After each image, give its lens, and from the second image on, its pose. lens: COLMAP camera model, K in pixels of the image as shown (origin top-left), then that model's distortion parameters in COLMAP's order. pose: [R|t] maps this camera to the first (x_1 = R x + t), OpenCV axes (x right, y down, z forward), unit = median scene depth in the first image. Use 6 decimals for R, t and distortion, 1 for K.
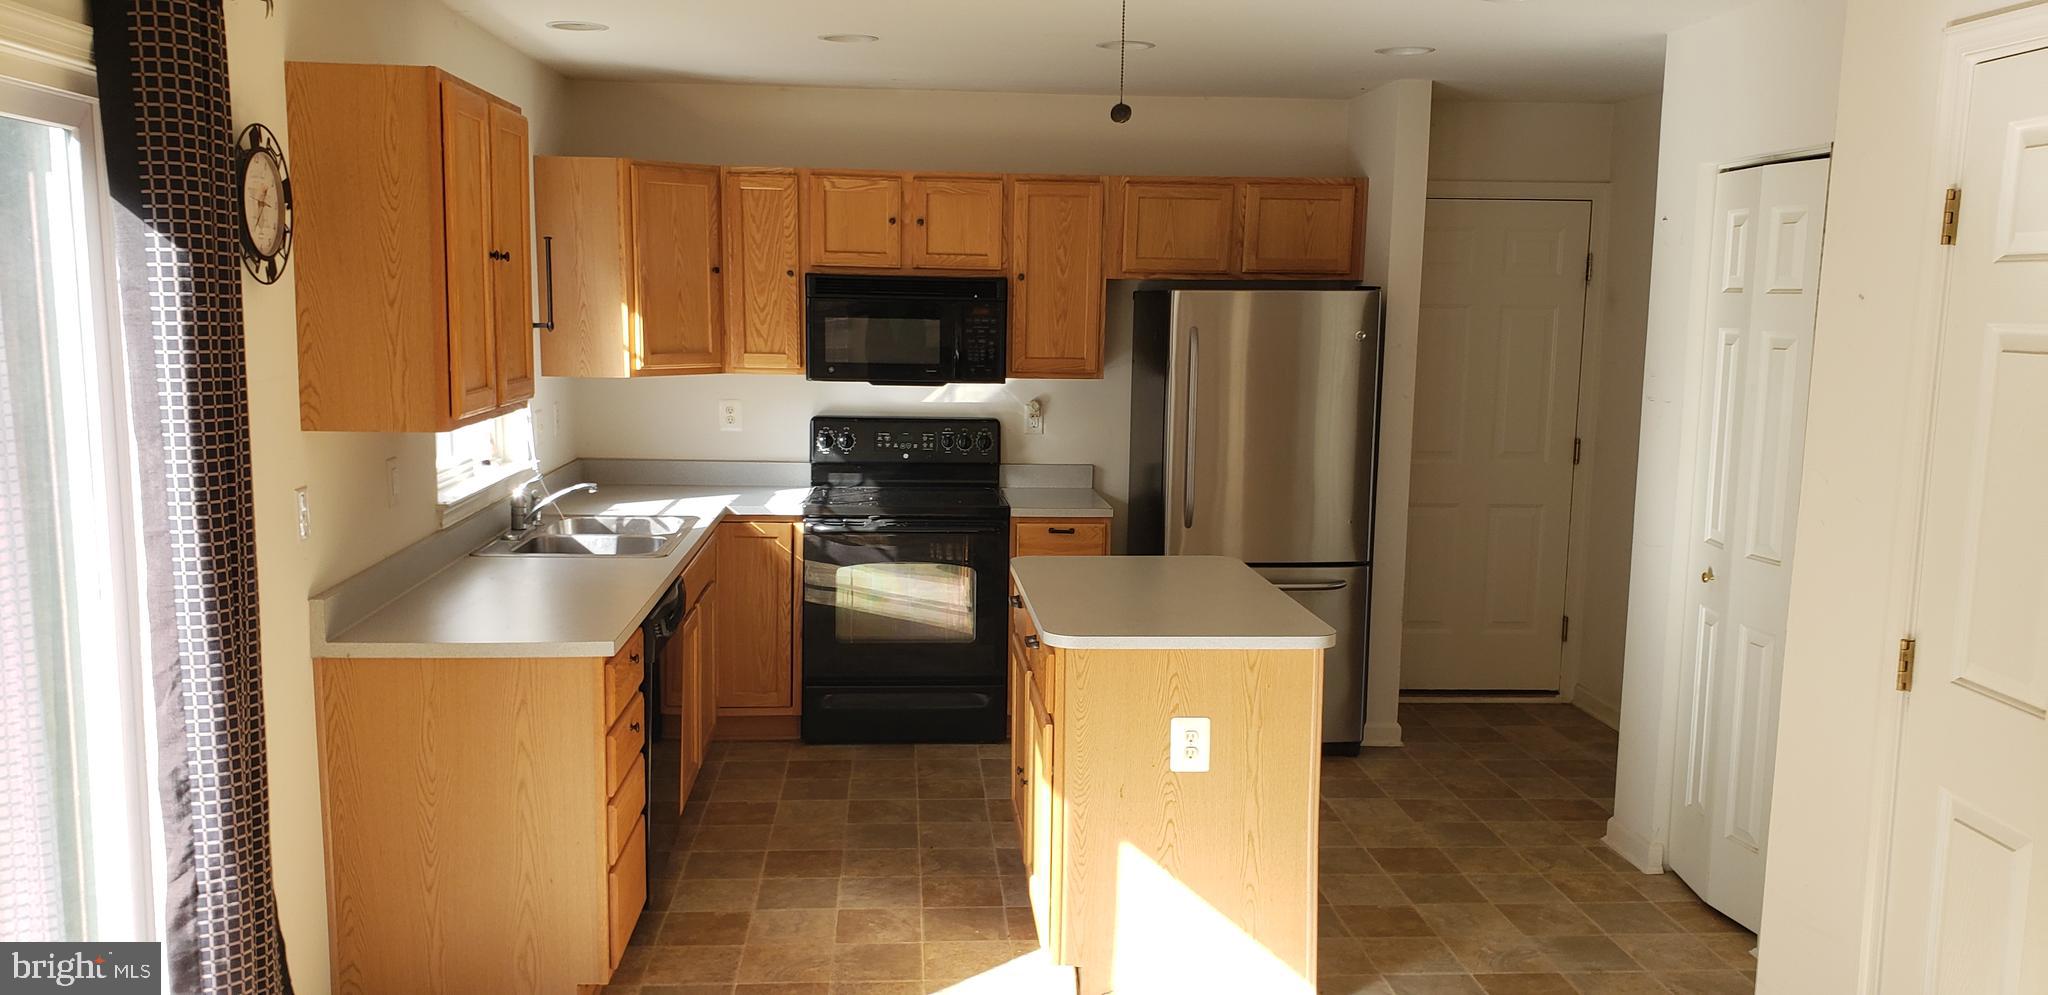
lens RADIAL K [[1570.3, 0, 1016.7], [0, 1570.3, 514.1], [0, 0, 1]] dist [0.069450, -0.042383]
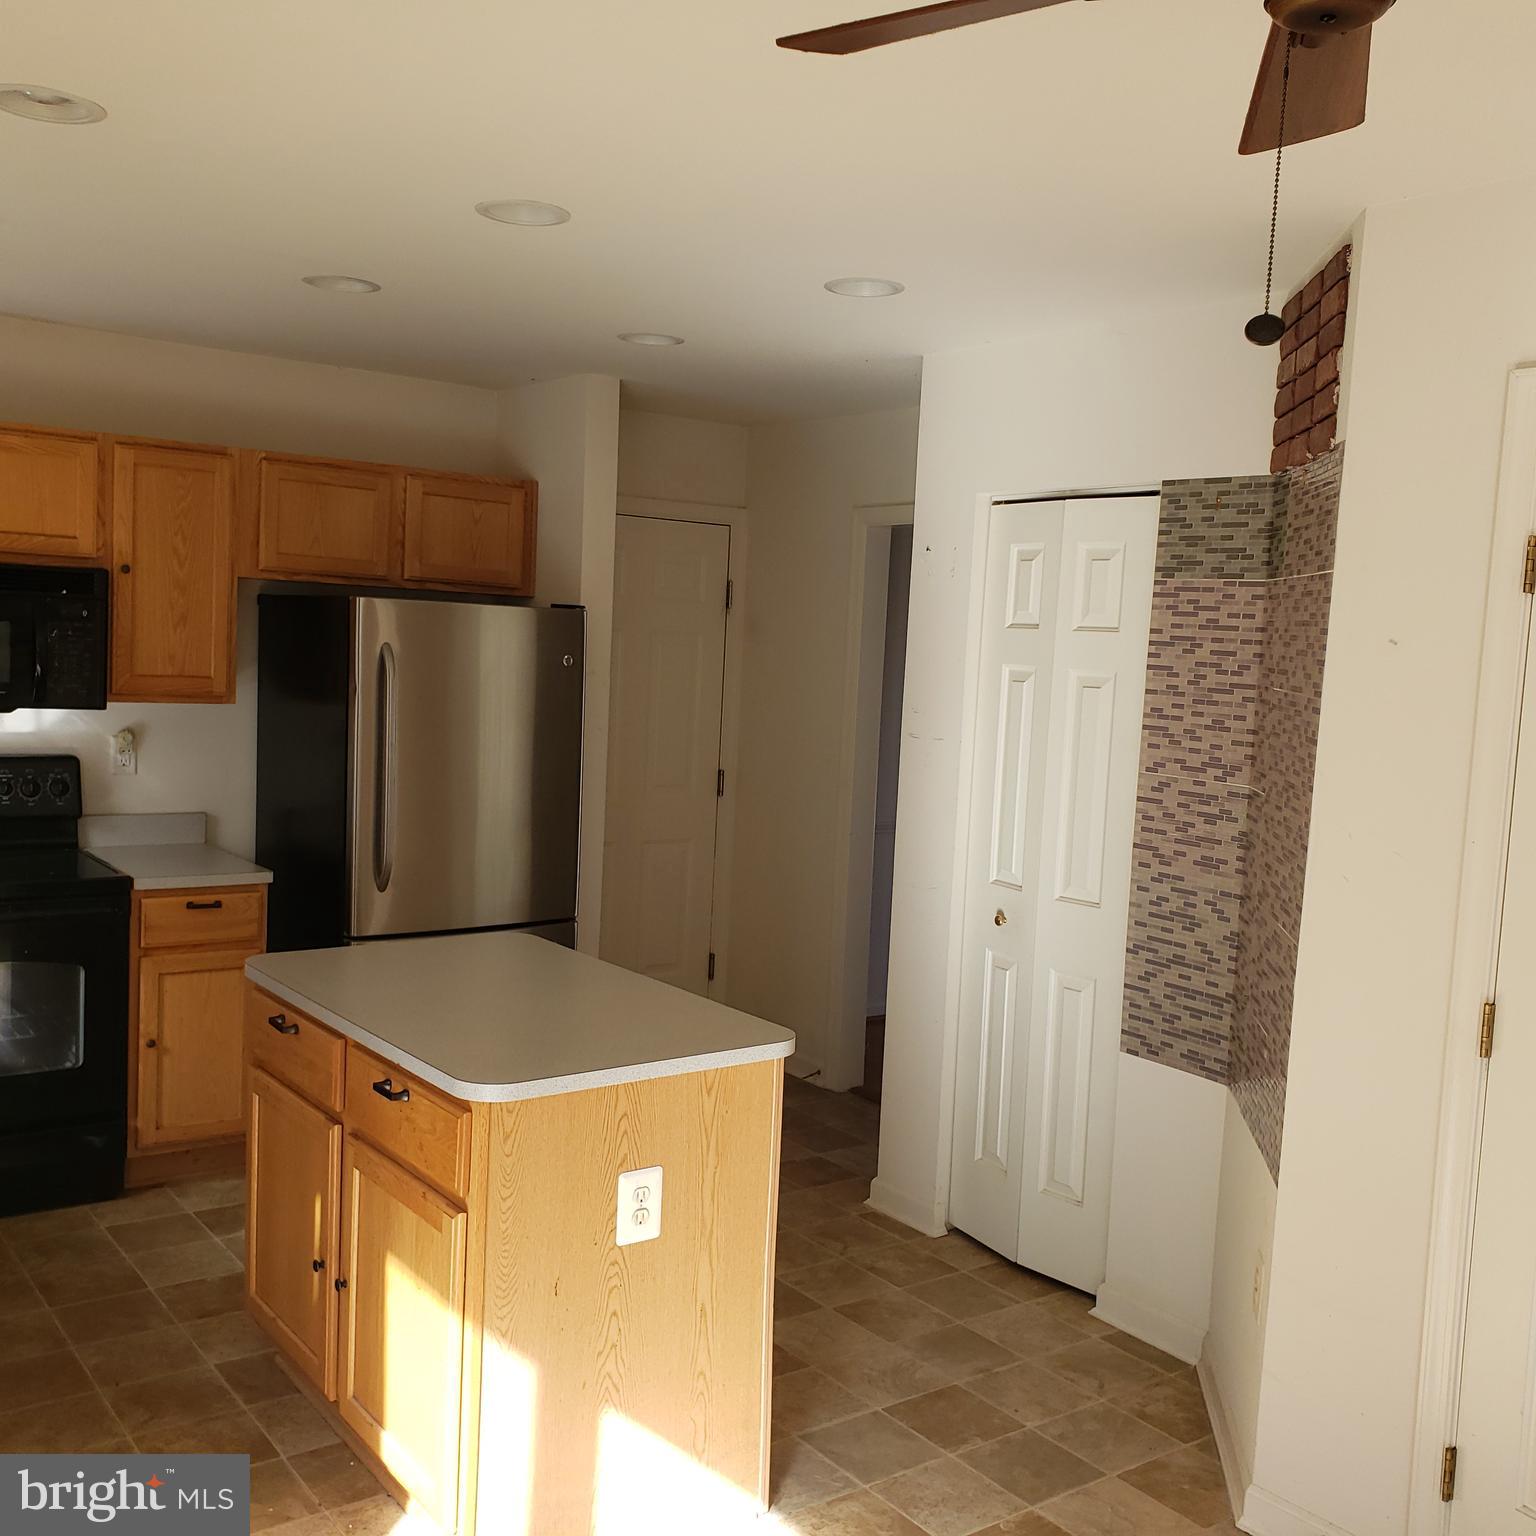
lens RADIAL K [[1565.4, 0, 761.5], [0, 1565.4, 781.4], [0, 0, 1]] dist [0.039464, 0.000000]
pose [[0.847382, -0.021057, 0.530566, -0.178629], [0.036599, 0.999153, -0.018799, -0.030300], [-0.529721, 0.035349, 0.847435, 0.251195]]
